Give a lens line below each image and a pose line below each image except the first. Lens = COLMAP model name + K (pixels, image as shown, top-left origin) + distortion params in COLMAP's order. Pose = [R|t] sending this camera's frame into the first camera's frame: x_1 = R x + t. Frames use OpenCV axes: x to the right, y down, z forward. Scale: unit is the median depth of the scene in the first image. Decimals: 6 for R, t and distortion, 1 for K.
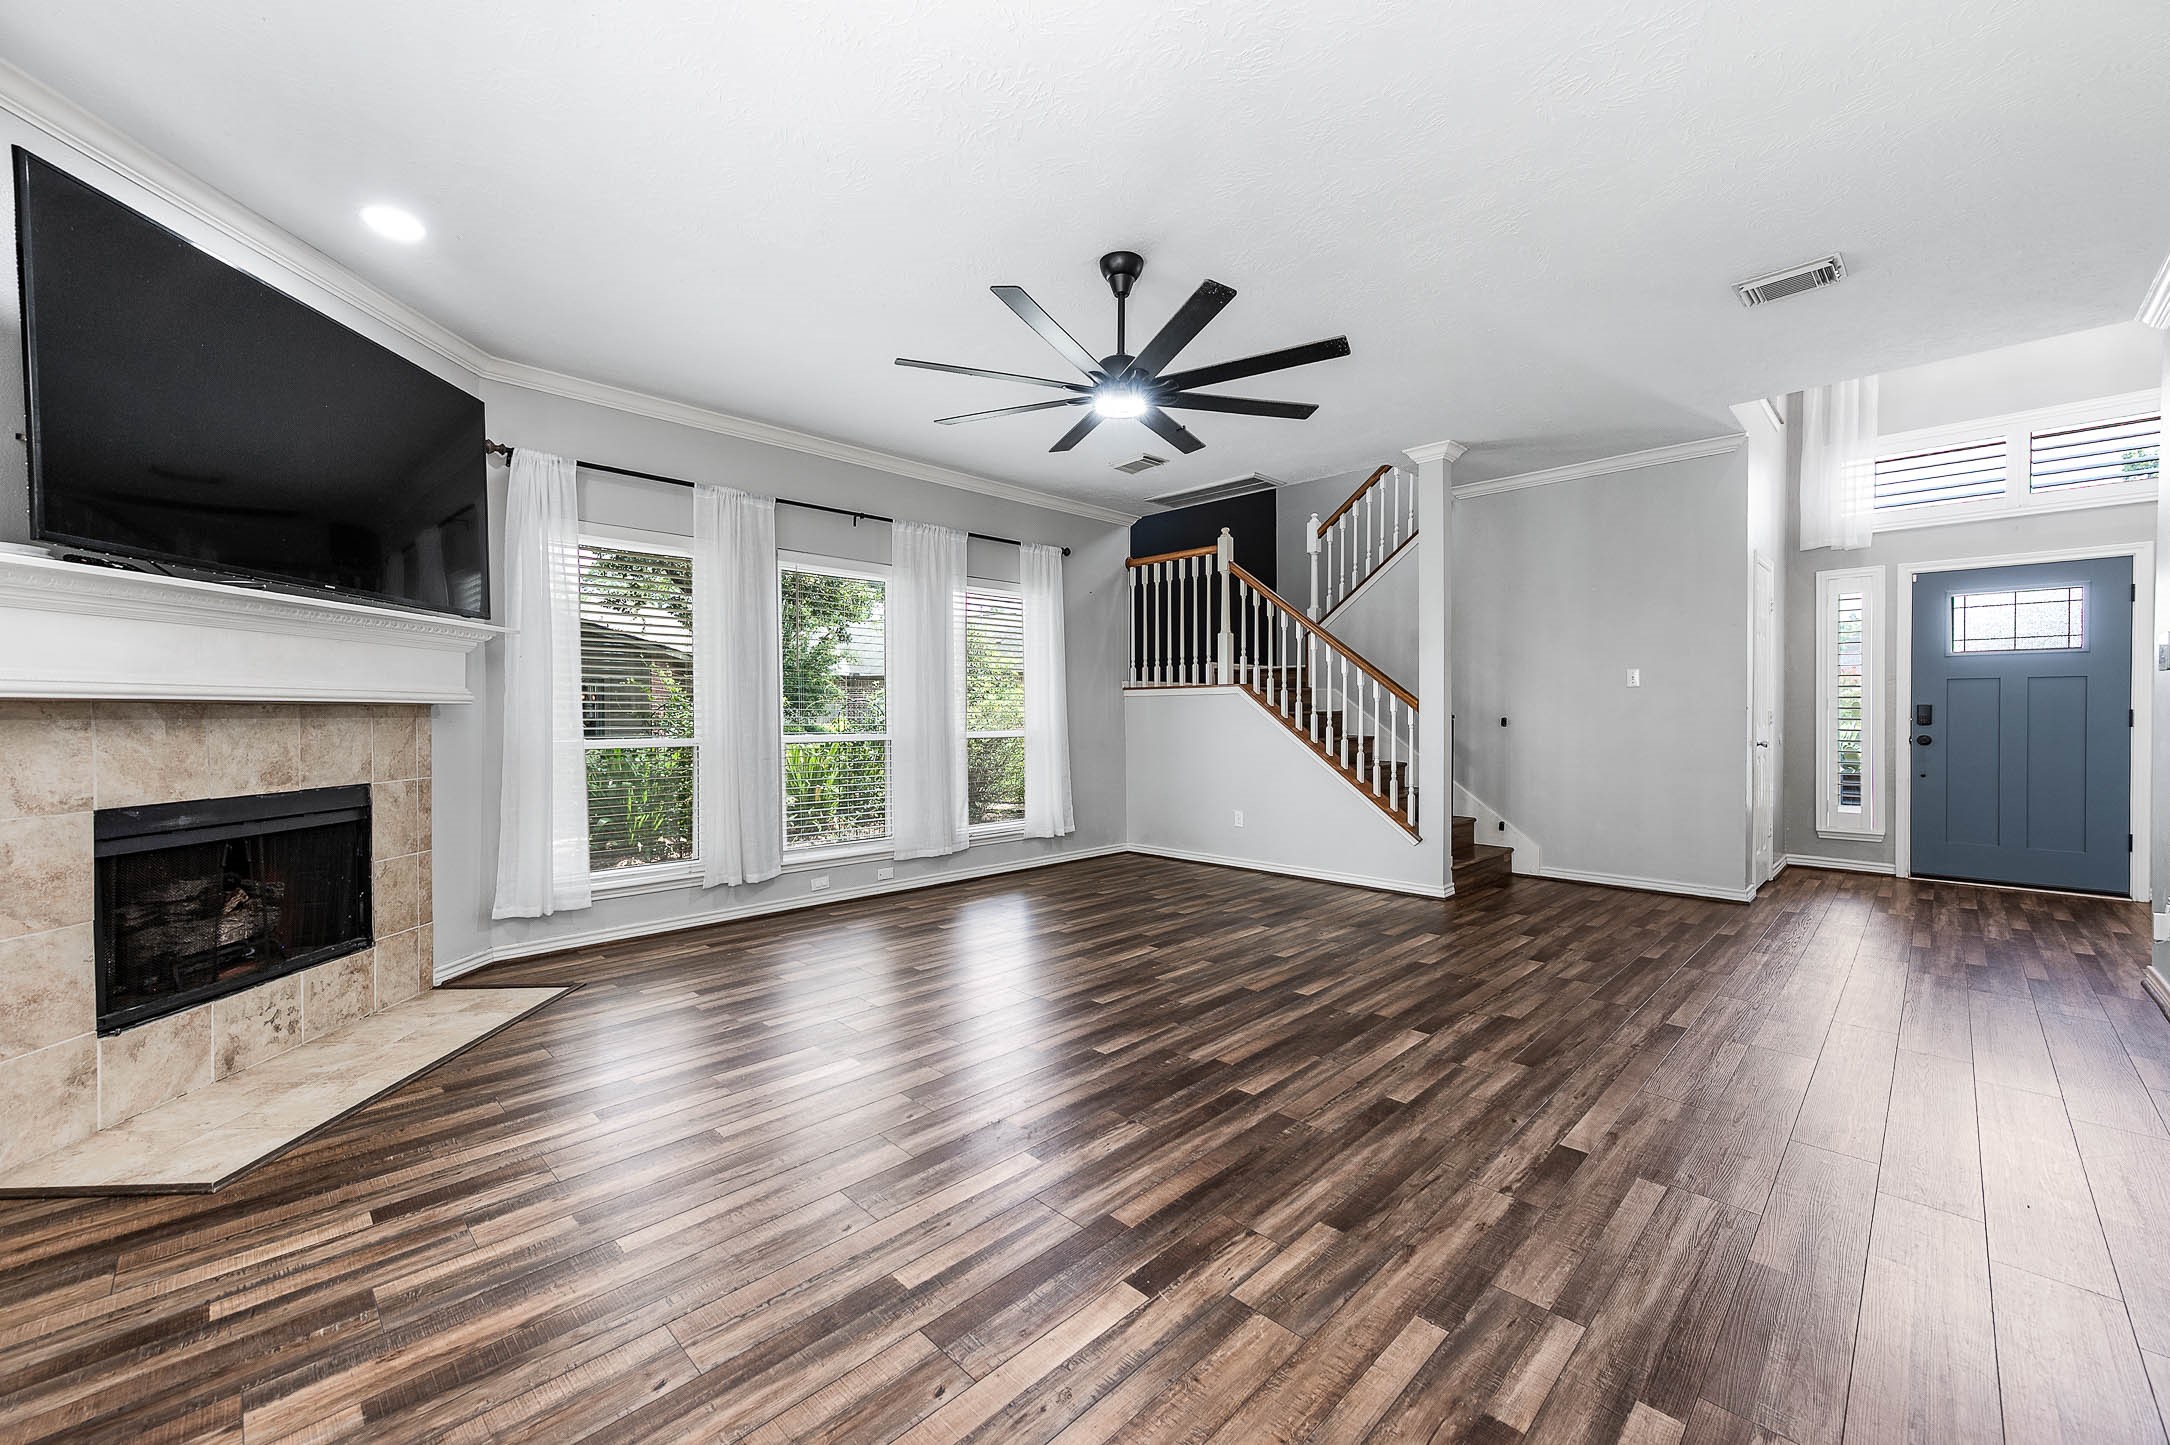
lens RADIAL K [[849.4, 0, 1094.7], [0, 849.4, 710.2], [0, 0, 1]] dist [0.013725, 0.000543]
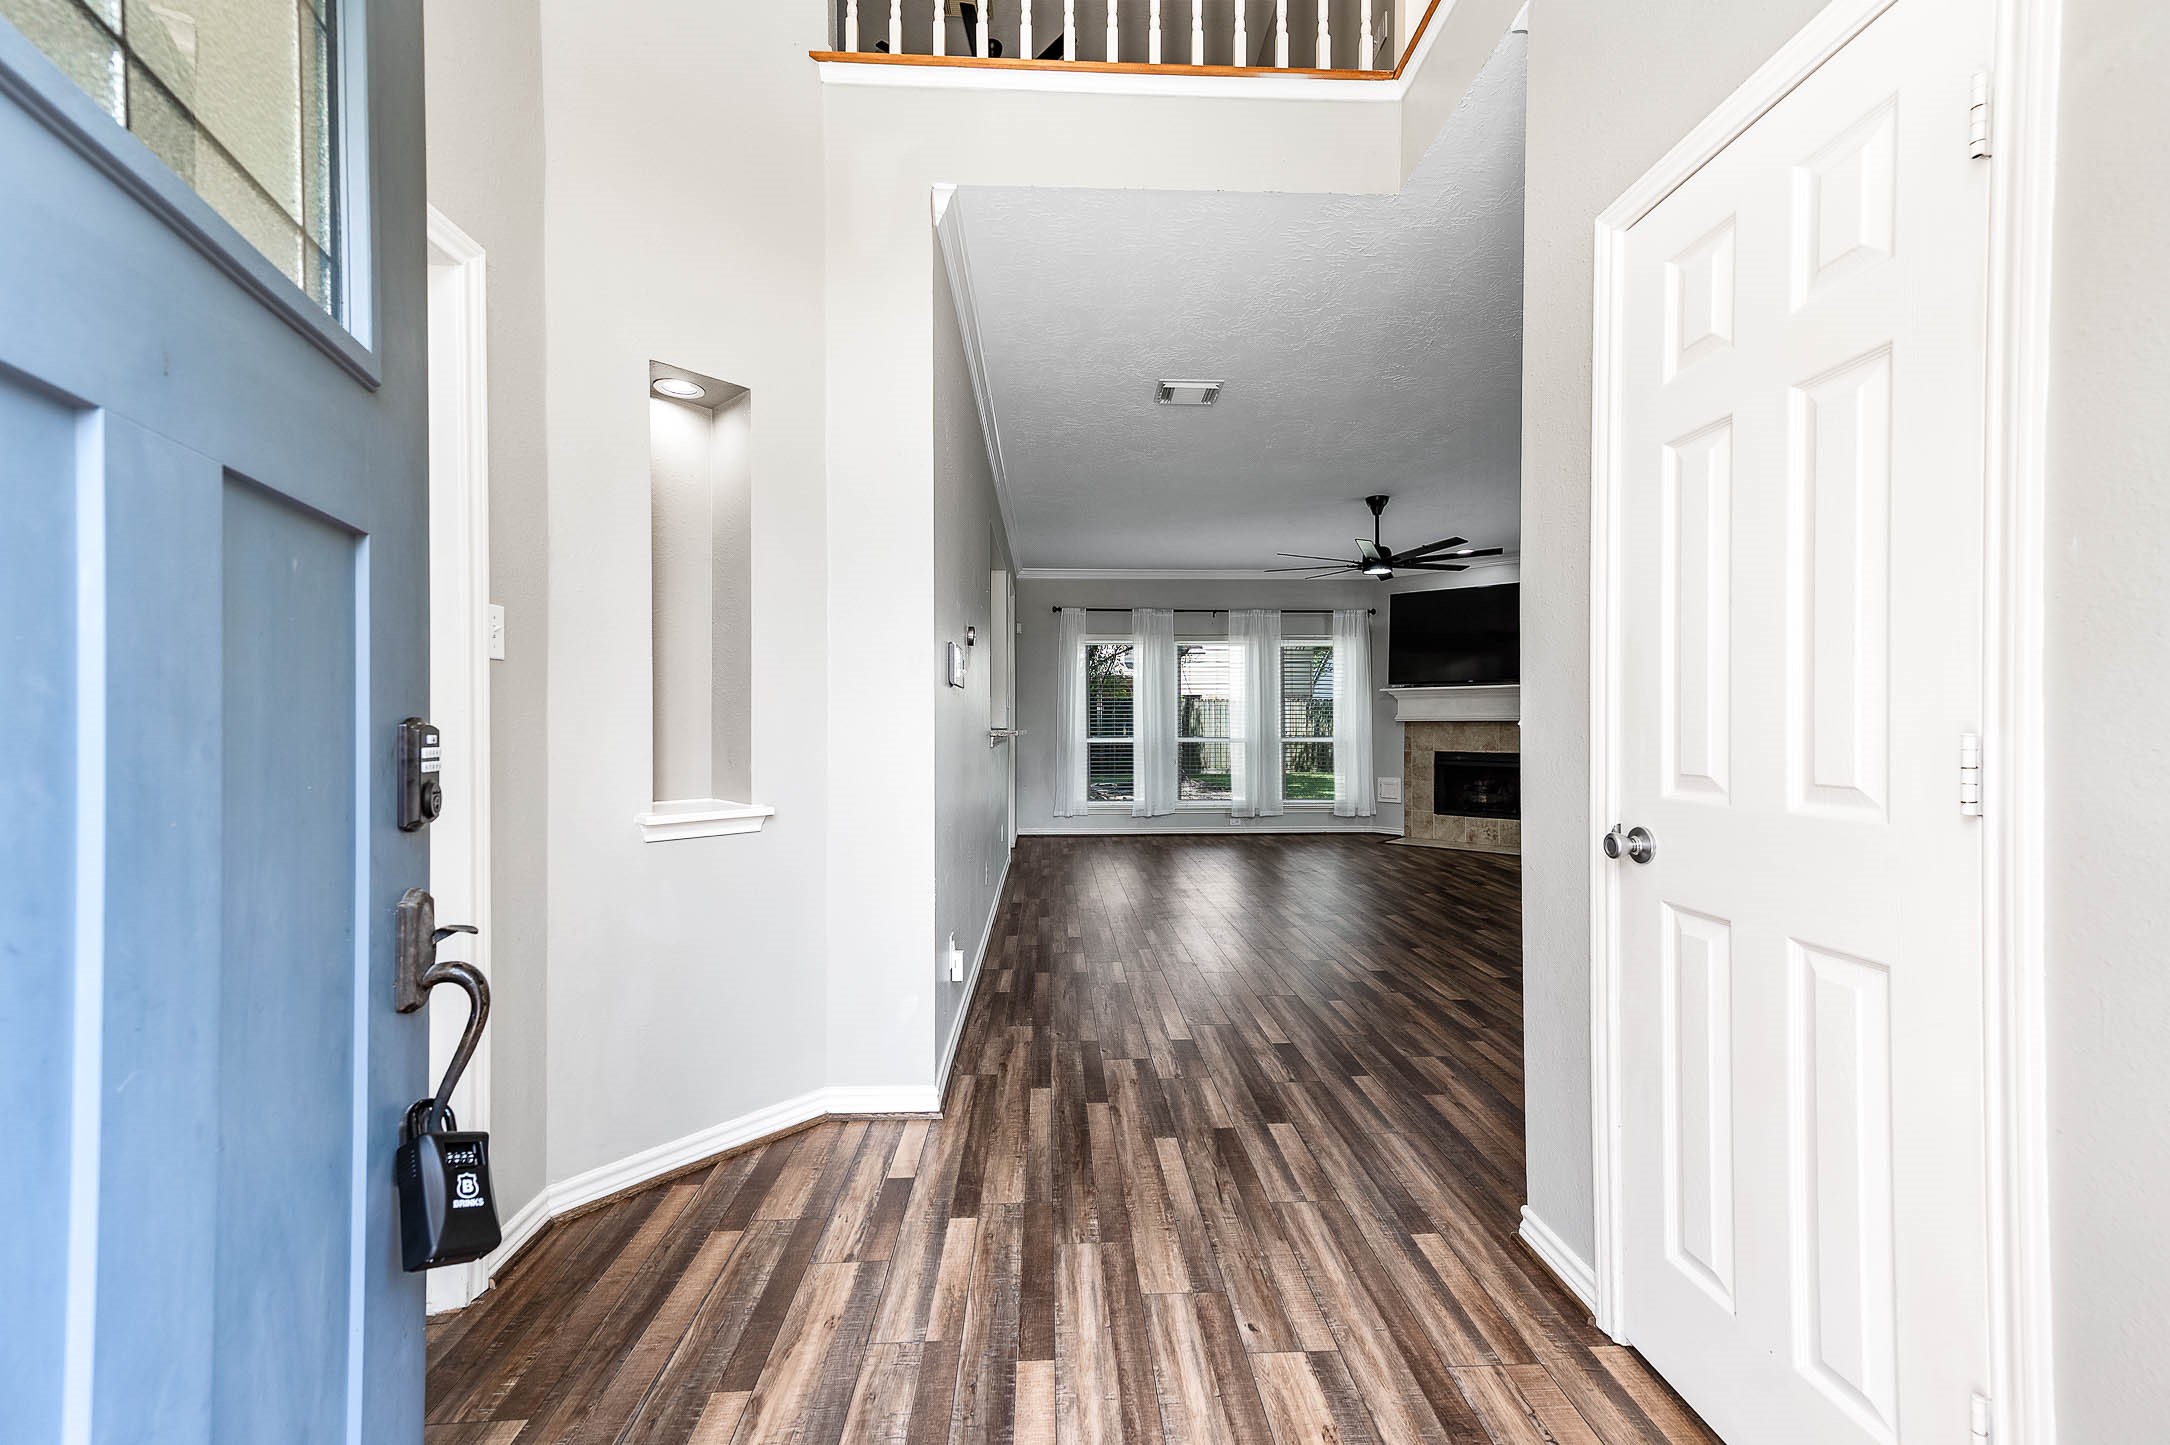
lens RADIAL K [[849.4, 0, 1095.5], [0, 849.4, 728.8], [0, 0, 1]] dist [0.013725, 0.000543]
pose [[-0.668944, 0.008225, -0.743267, 1.700405], [0.003397, 0.999962, 0.008009, -0.008429], [0.743305, 0.002833, -0.668947, 1.618618]]
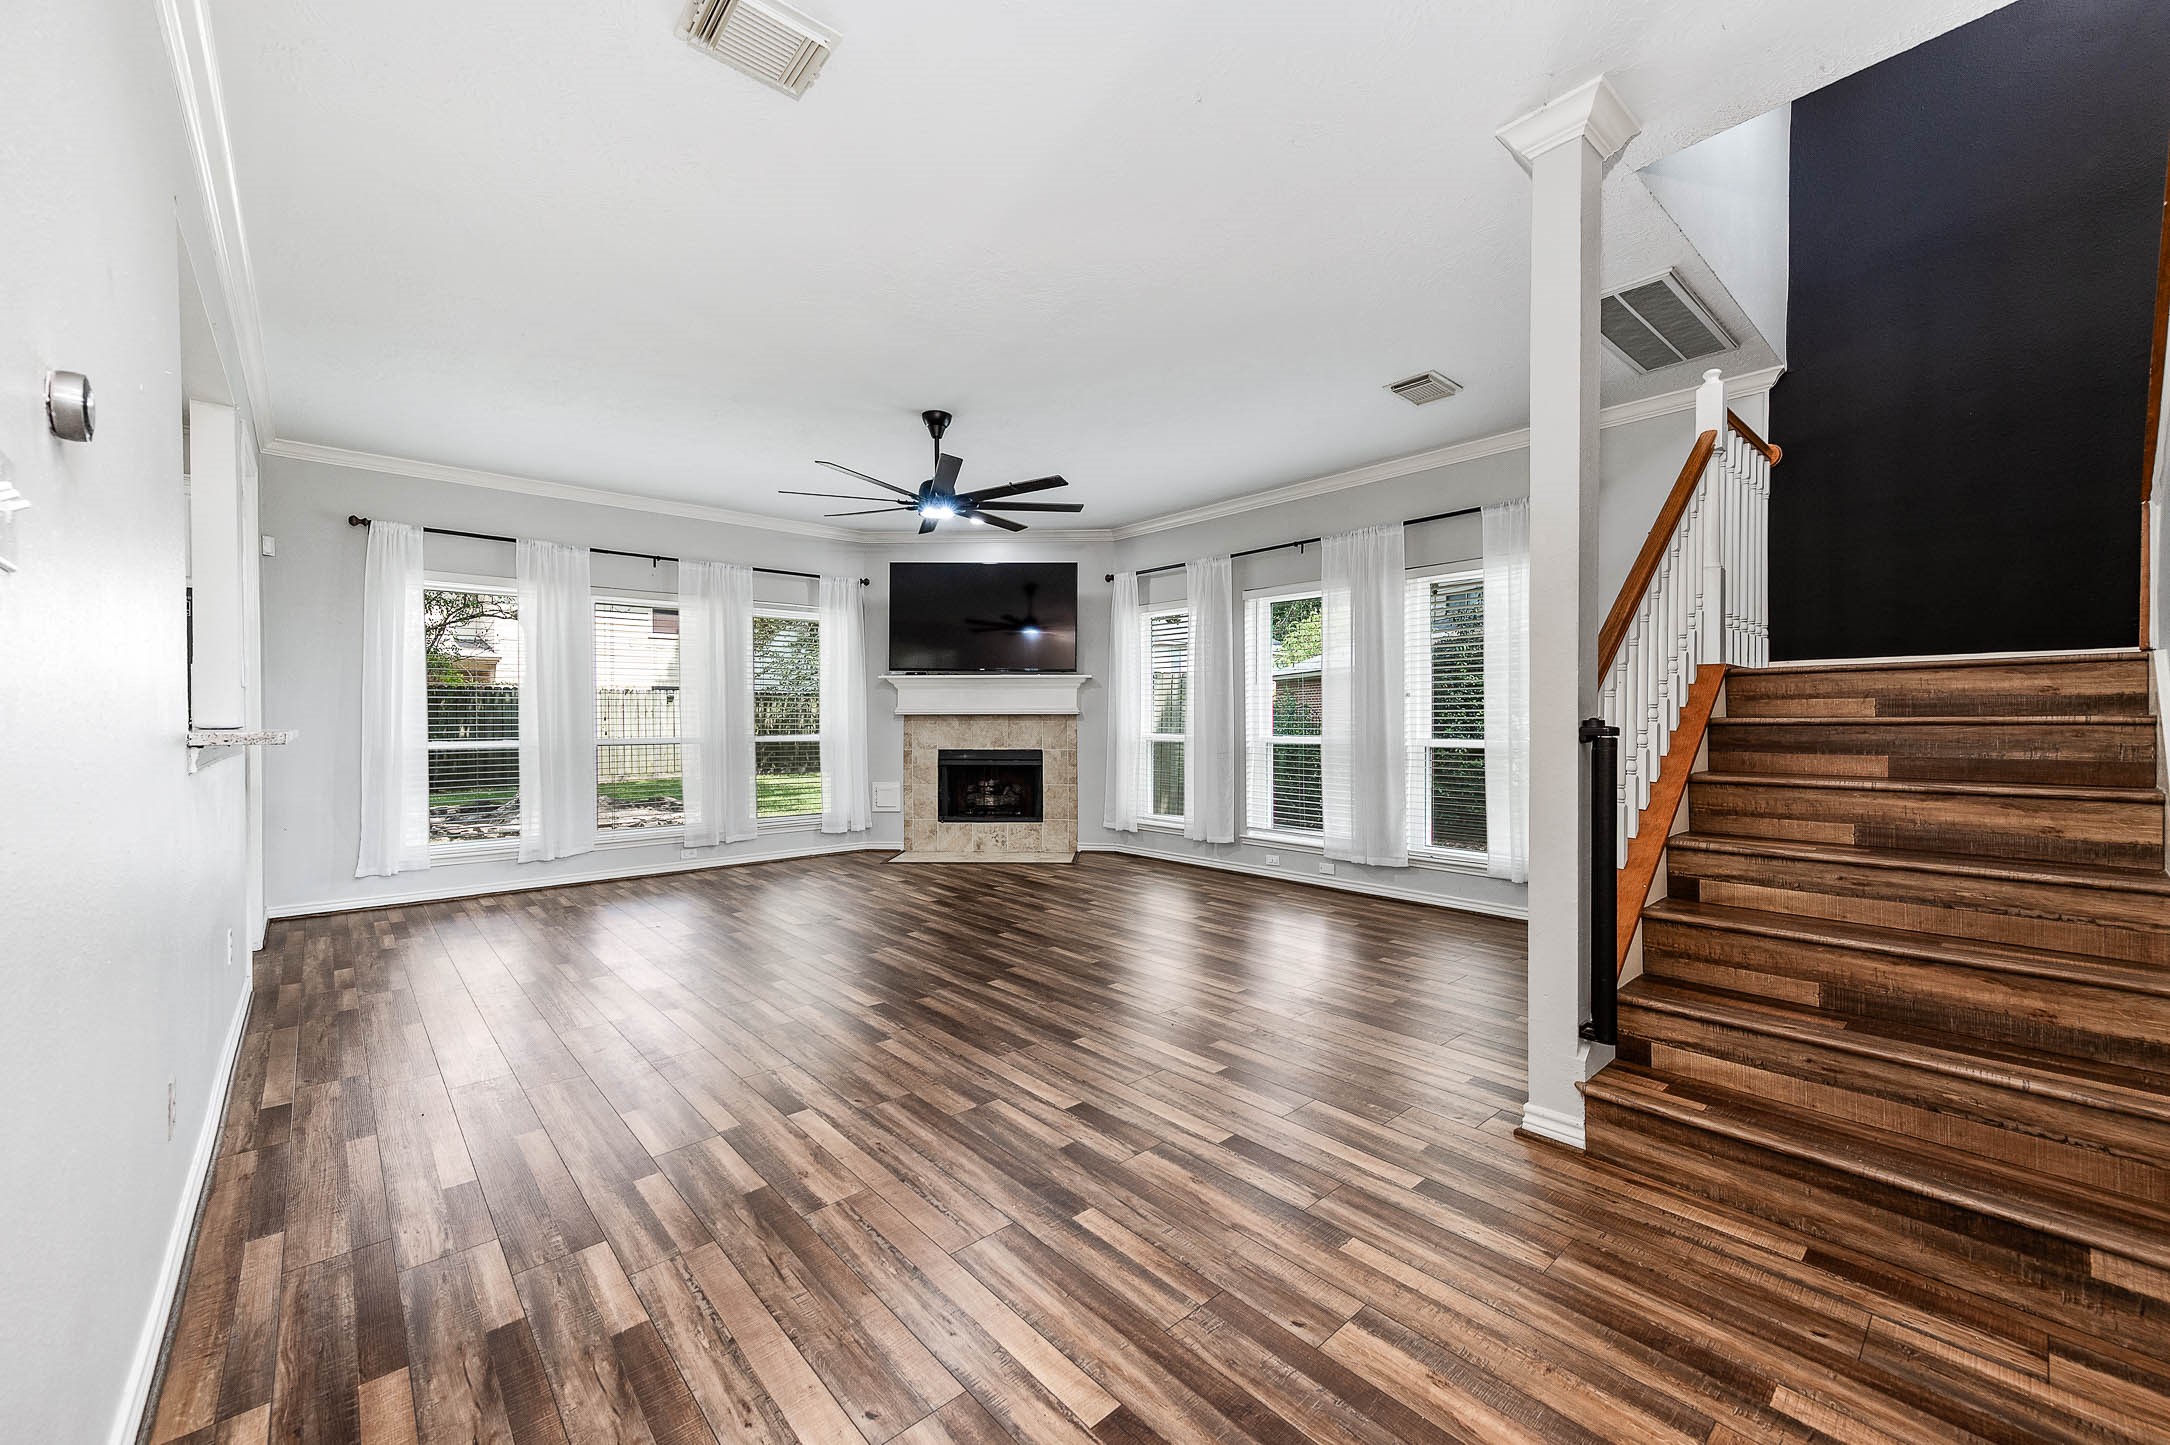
lens RADIAL K [[849.4, 0, 1079.6], [0, 849.4, 724.7], [0, 0, 1]] dist [0.013725, 0.000543]
pose [[-0.061815, 0.011228, -0.998024, 1.312434], [0.003732, 0.999932, 0.011018, -0.003763], [0.998081, -0.003044, -0.061853, 1.182424]]
